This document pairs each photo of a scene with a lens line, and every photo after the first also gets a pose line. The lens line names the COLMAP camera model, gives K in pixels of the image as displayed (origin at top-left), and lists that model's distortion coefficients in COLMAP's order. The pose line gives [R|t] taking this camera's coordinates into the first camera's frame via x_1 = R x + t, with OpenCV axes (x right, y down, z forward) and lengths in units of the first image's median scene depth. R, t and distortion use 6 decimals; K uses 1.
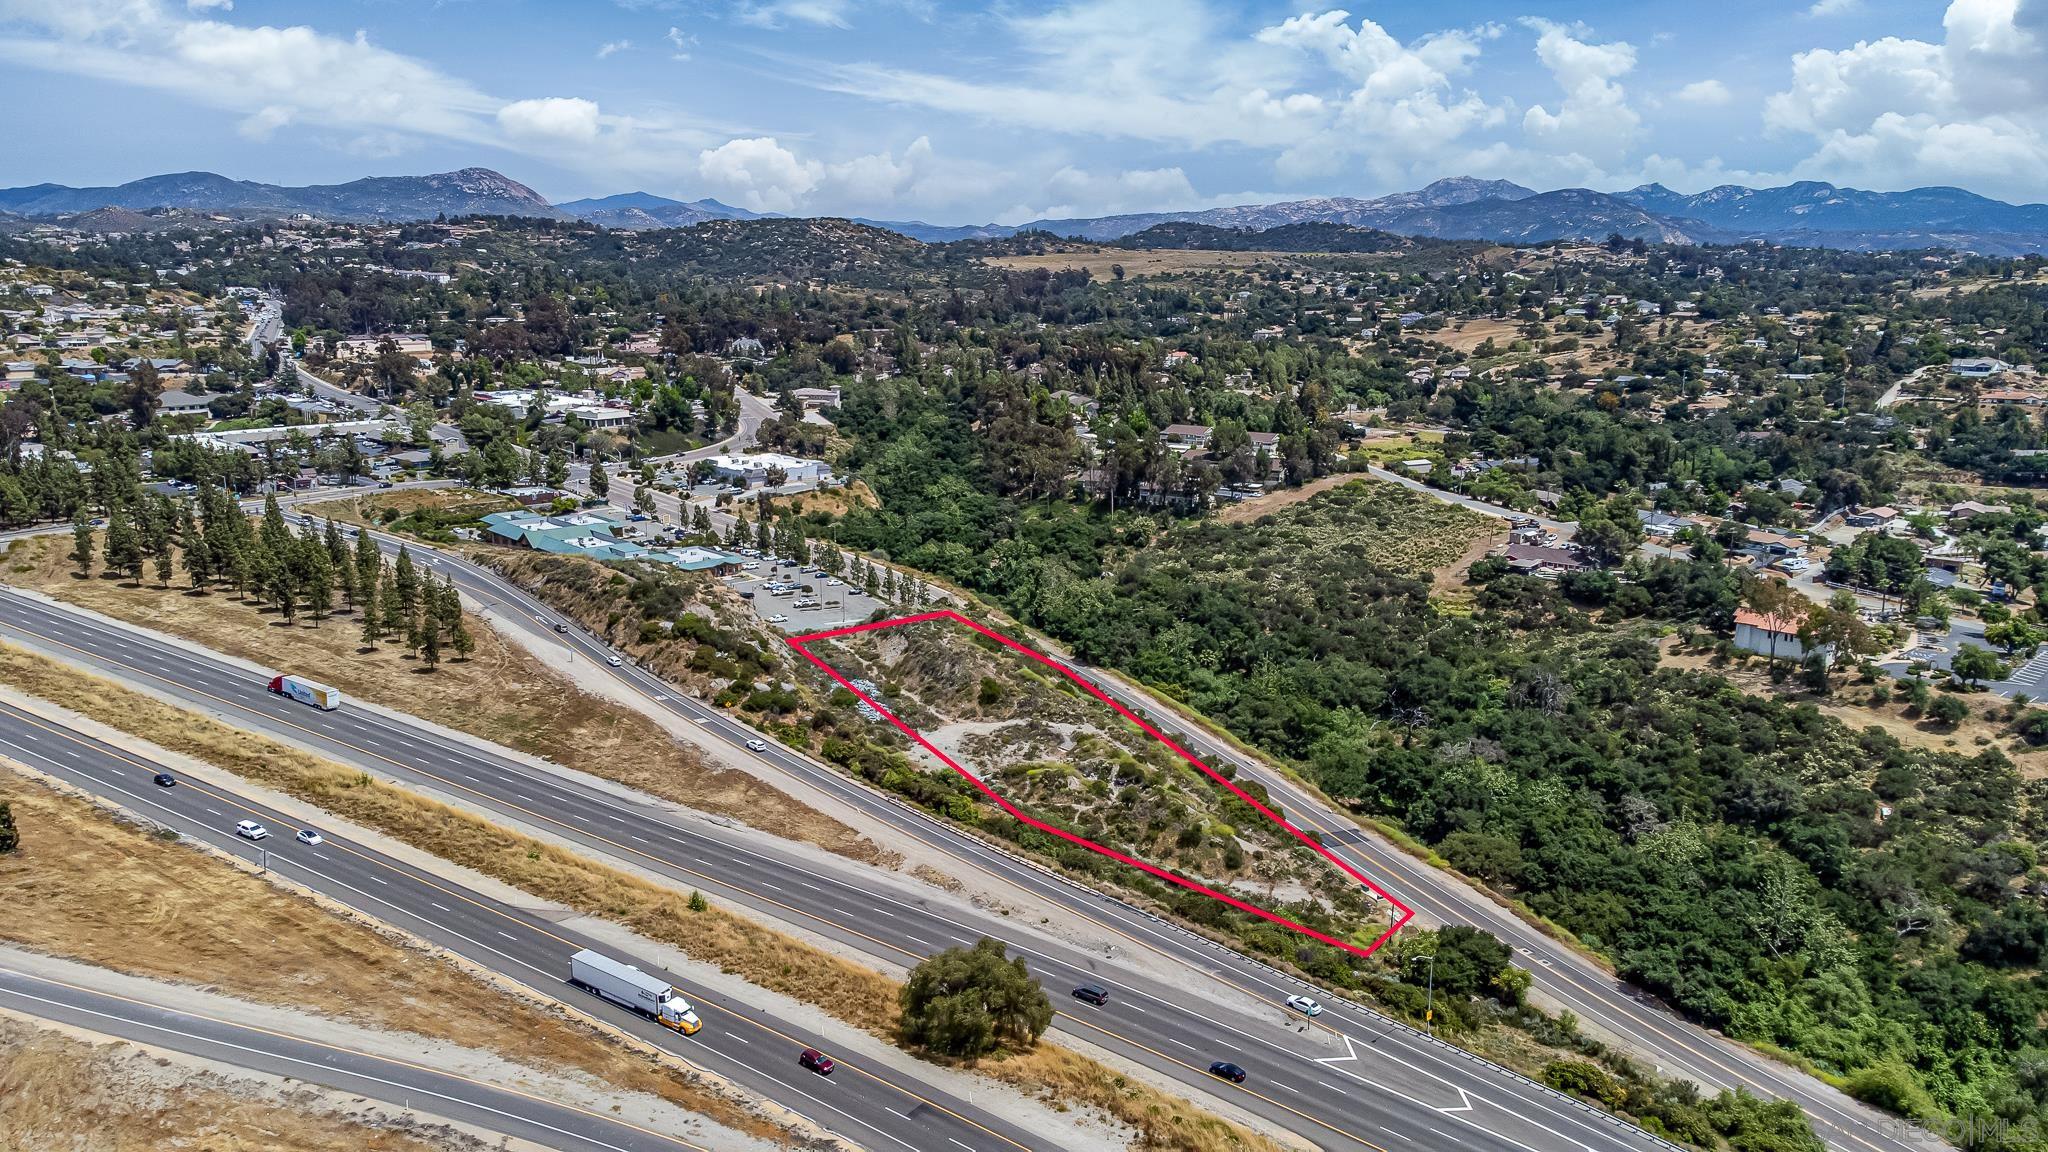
lens RADIAL K [[1519.8, 0, 1024.0], [0, 1519.8, 576.0], [0, 0, 1]] dist [0.024227, 0.034732]
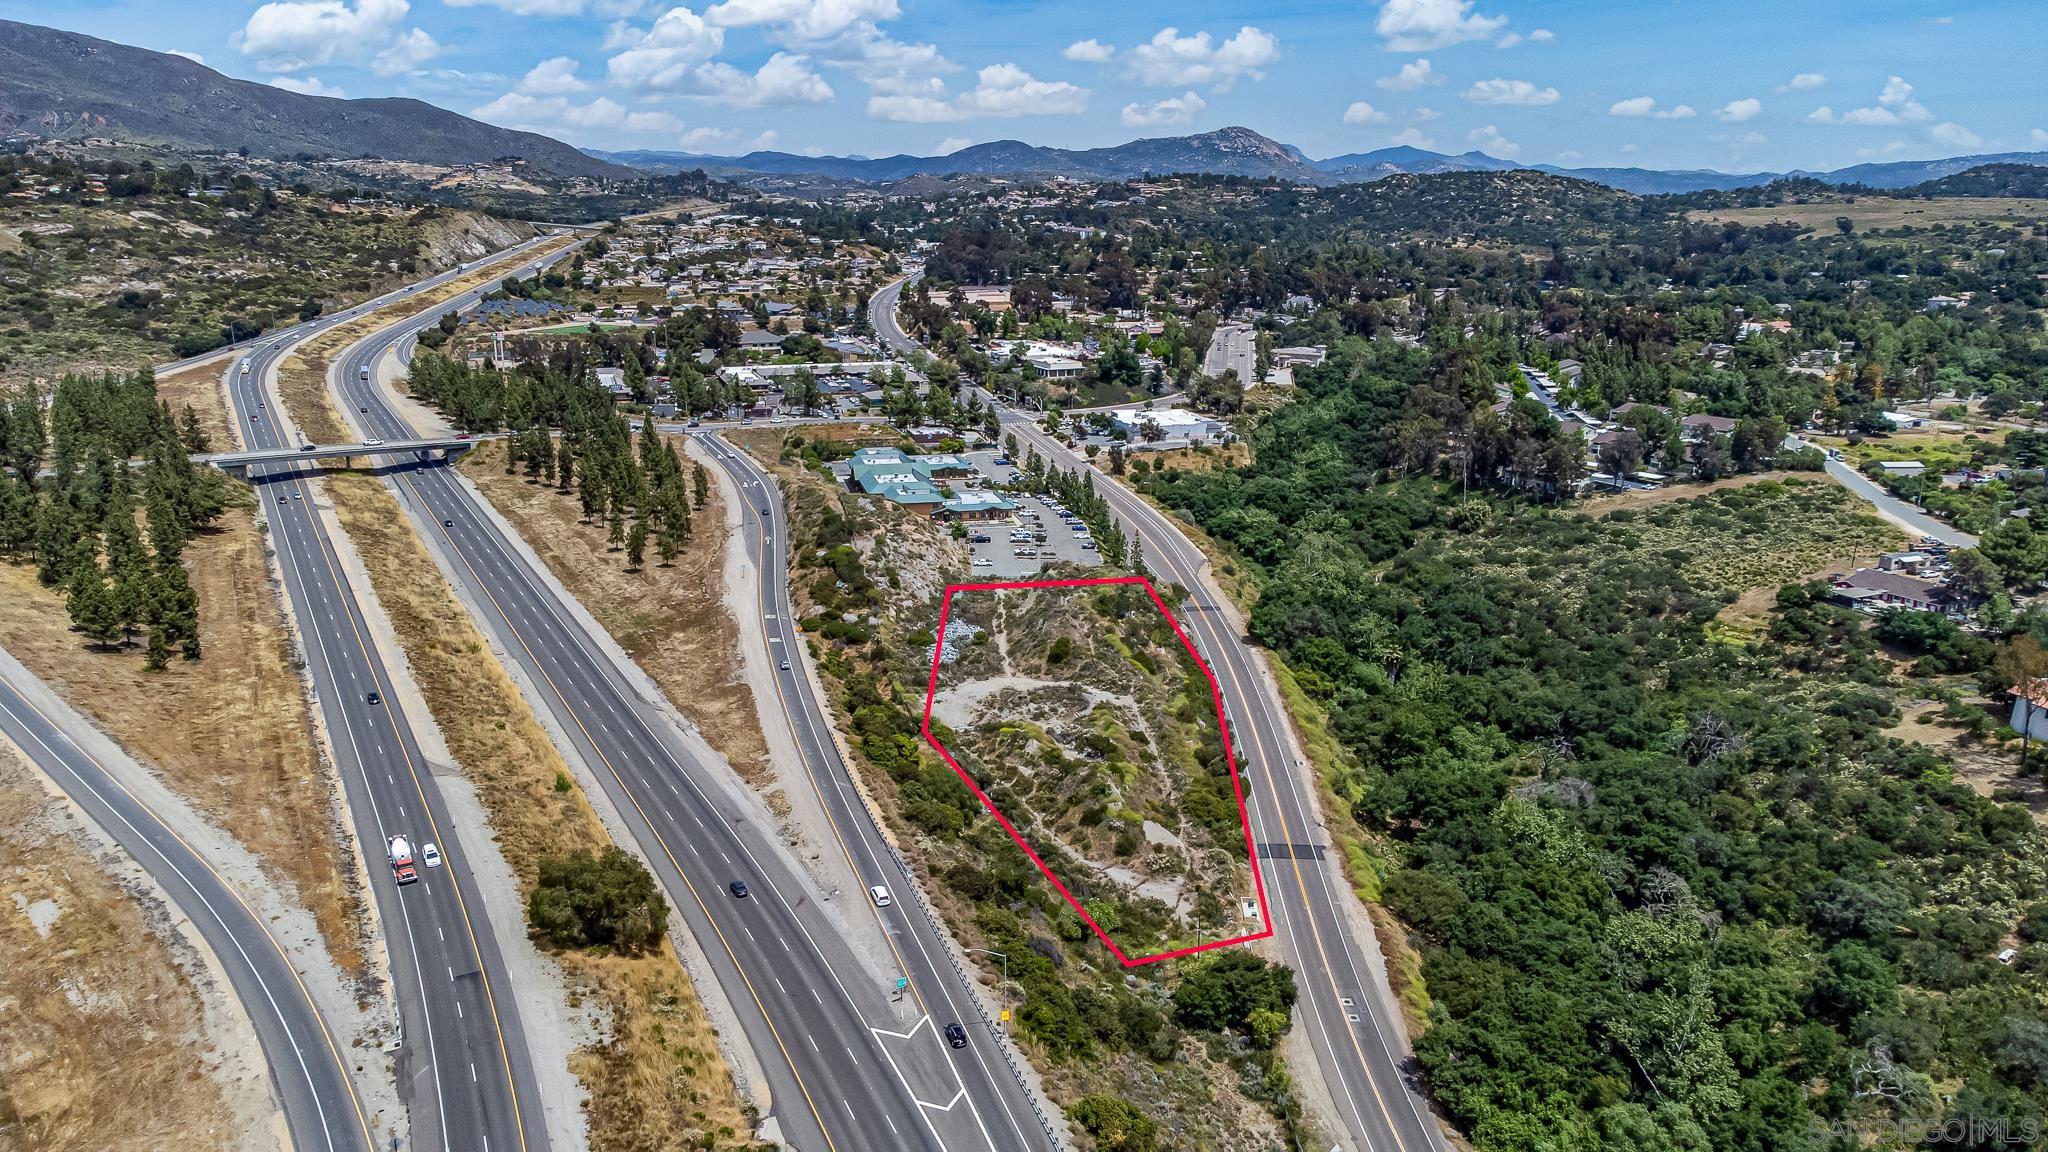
lens RADIAL K [[1519.8, 0, 1024.0], [0, 1519.8, 576.0], [0, 0, 1]] dist [0.024227, 0.034732]
pose [[0.885332, 0.107451, -0.452373, 0.233476], [-0.094491, 0.994207, 0.051224, -0.013464], [0.455256, -0.002605, 0.890357, 0.050558]]
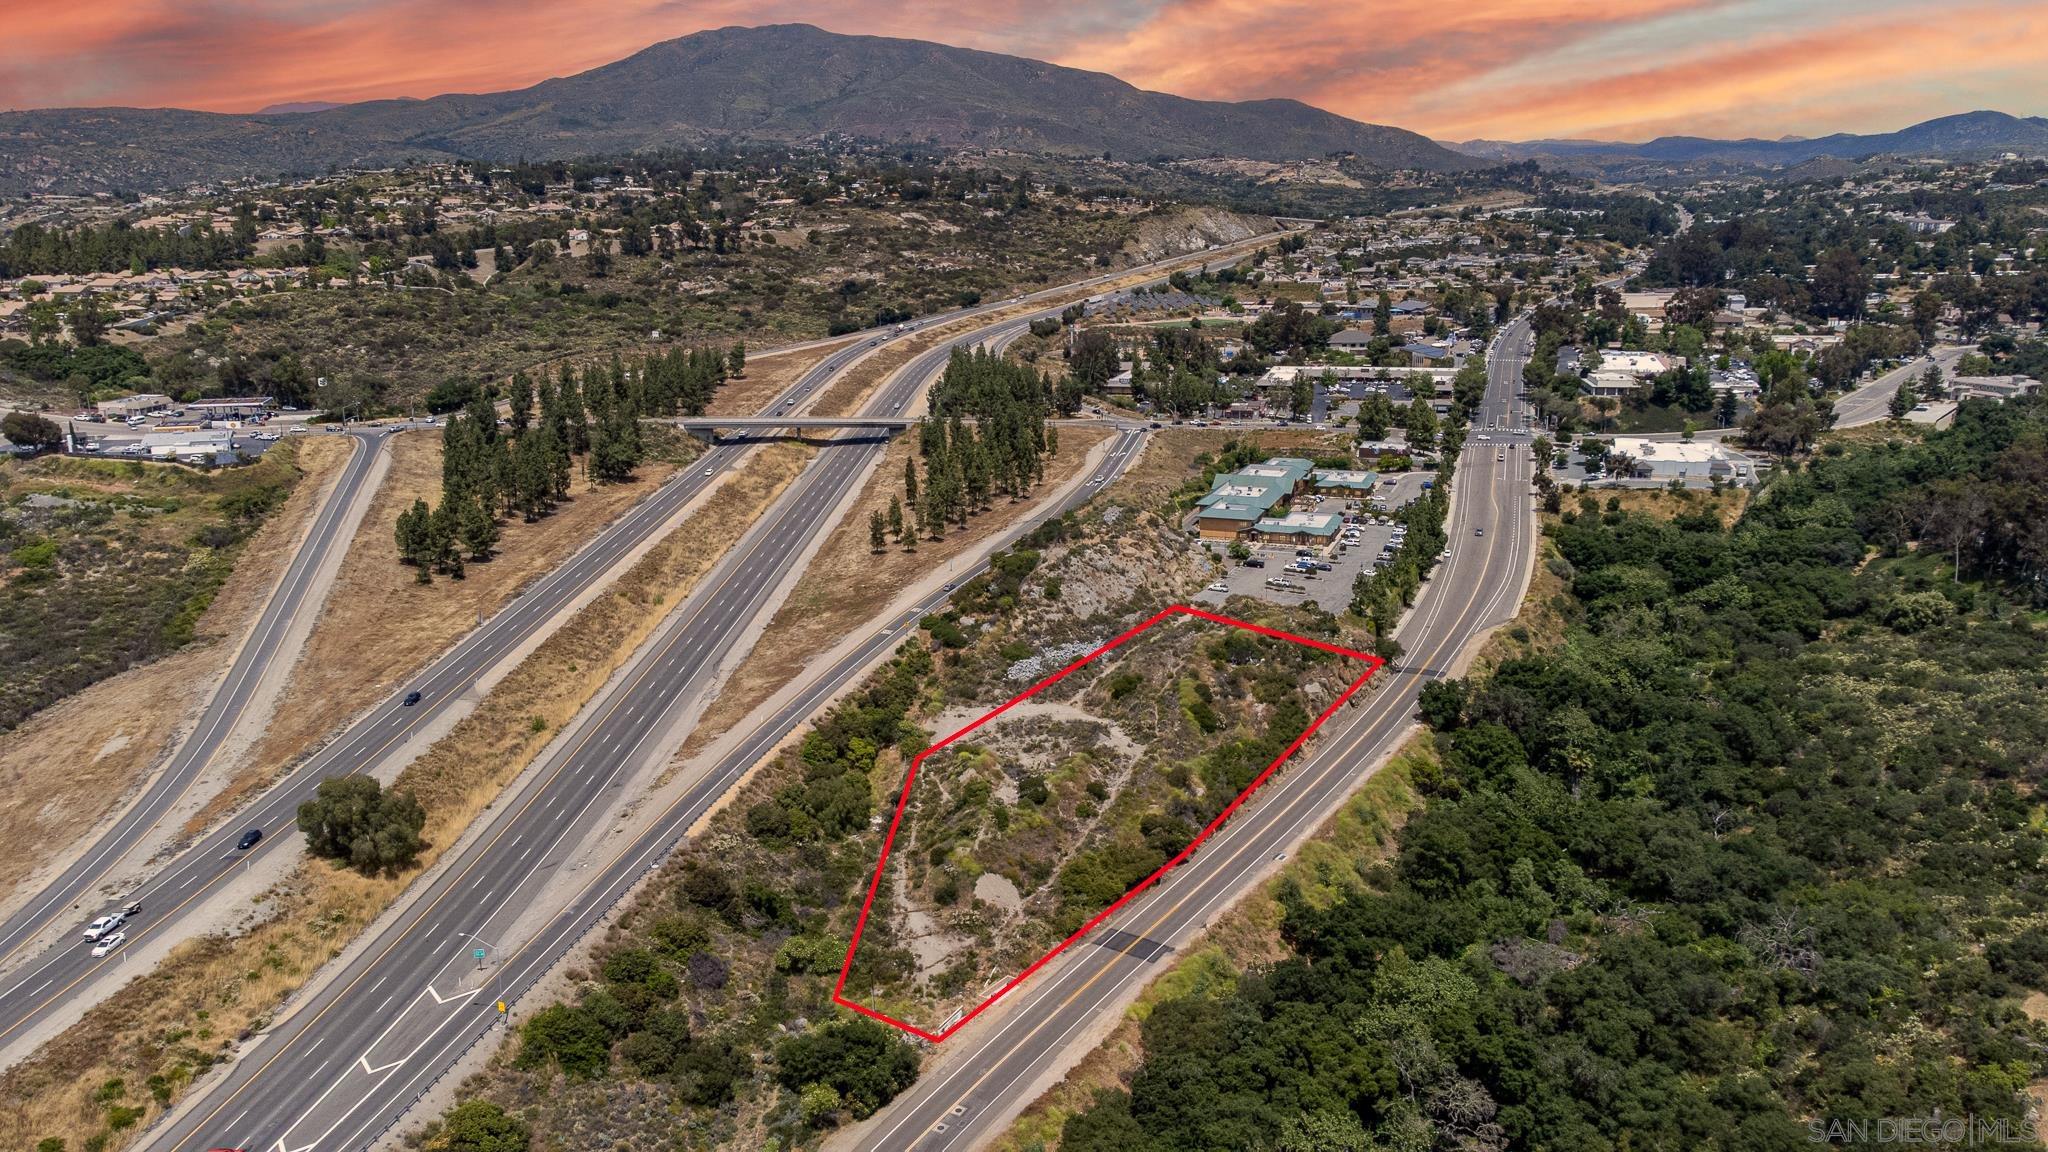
lens RADIAL K [[1519.8, 0, 1024.0], [0, 1519.8, 576.0], [0, 0, 1]] dist [0.024227, 0.034732]
pose [[0.498244, 0.202712, -0.843007, 0.418351], [-0.172736, 0.976002, 0.132600, -0.061267], [0.849656, 0.079550, 0.521302, 0.254579]]
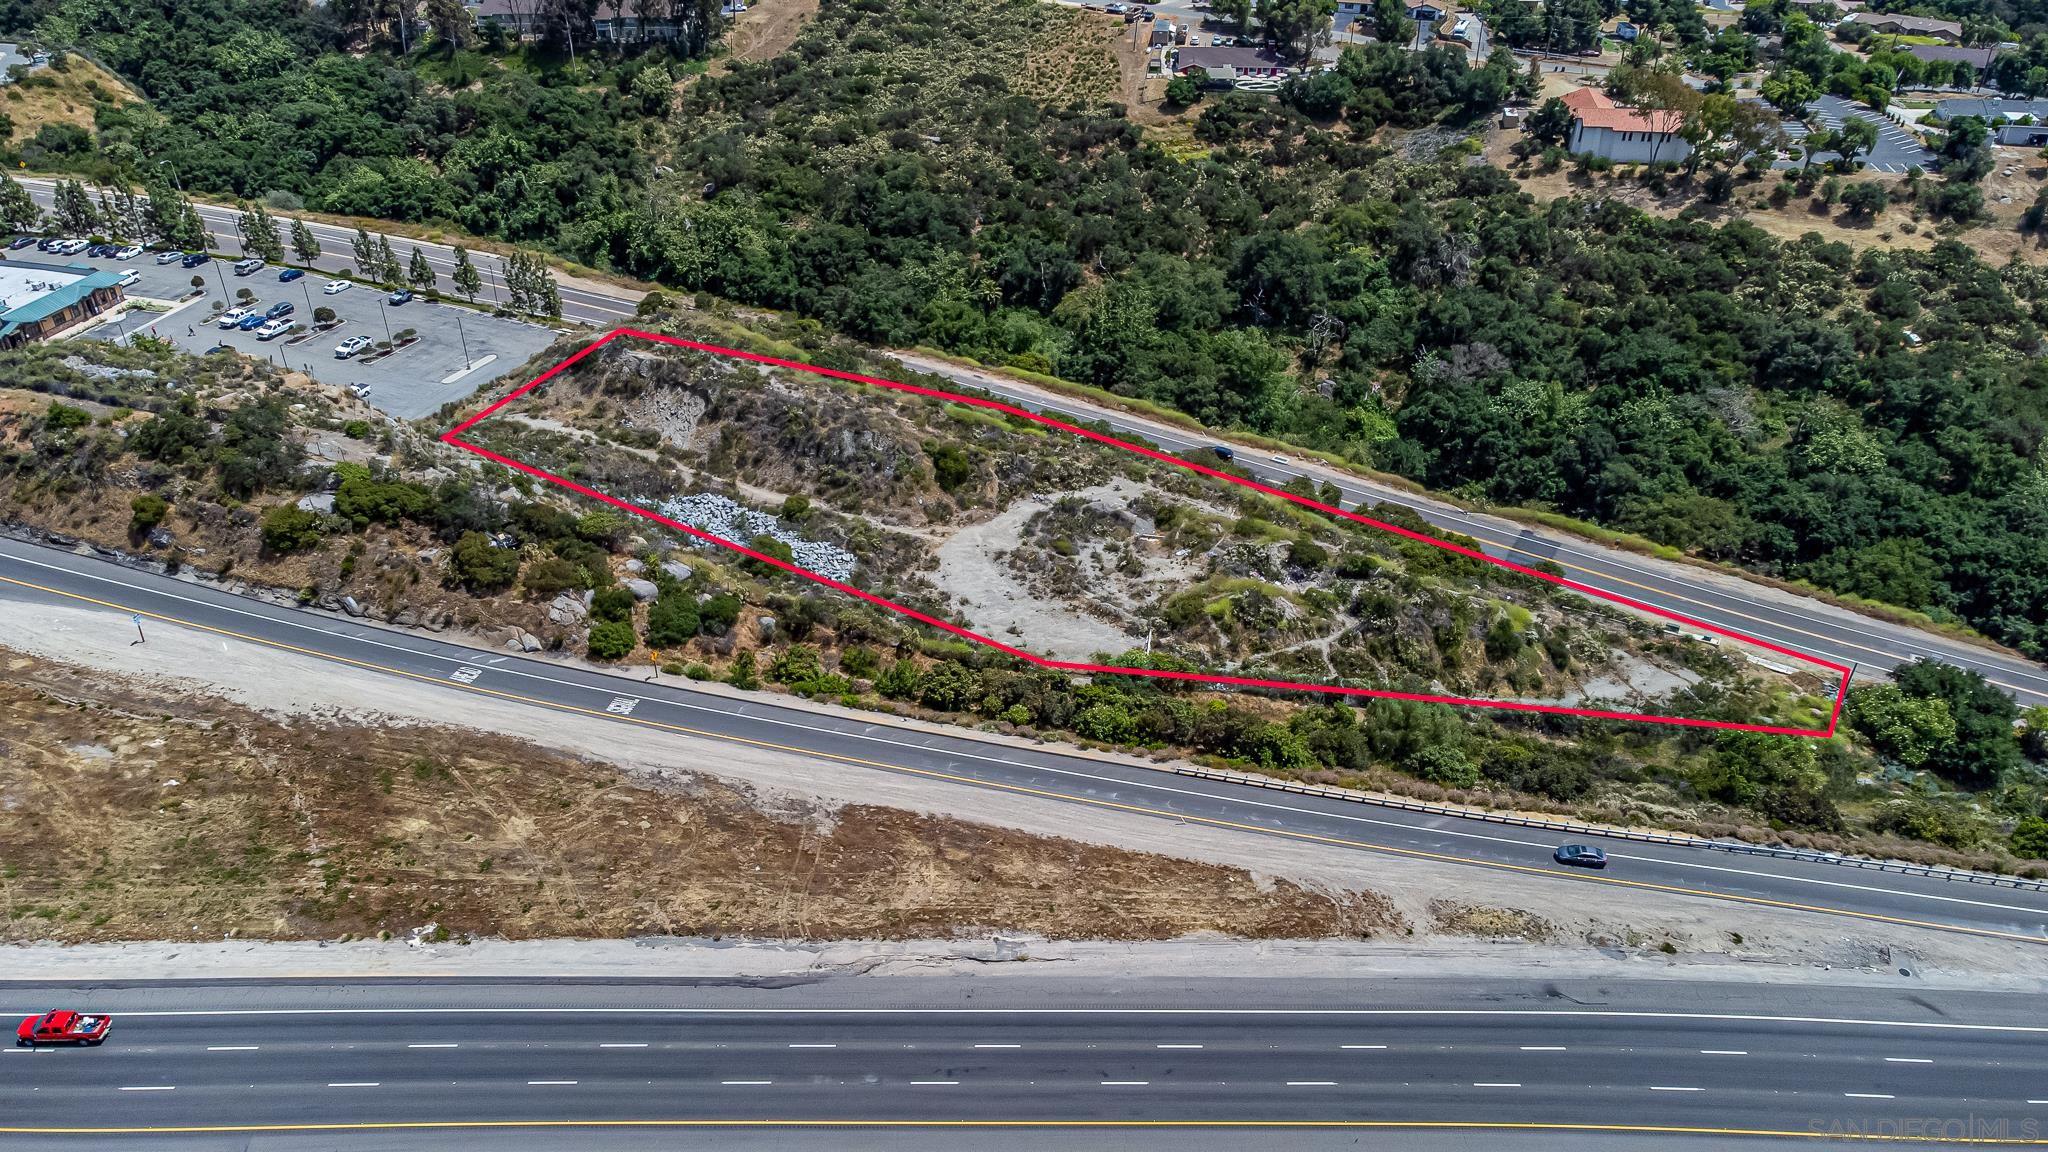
lens RADIAL K [[1519.8, 0, 1024.0], [0, 1519.8, 576.0], [0, 0, 1]] dist [0.024227, 0.034732]
pose [[0.808478, -0.310837, 0.499743, -0.180091], [0.120263, 0.918483, 0.376731, -0.061745], [-0.576108, -0.244478, 0.779956, 0.285815]]
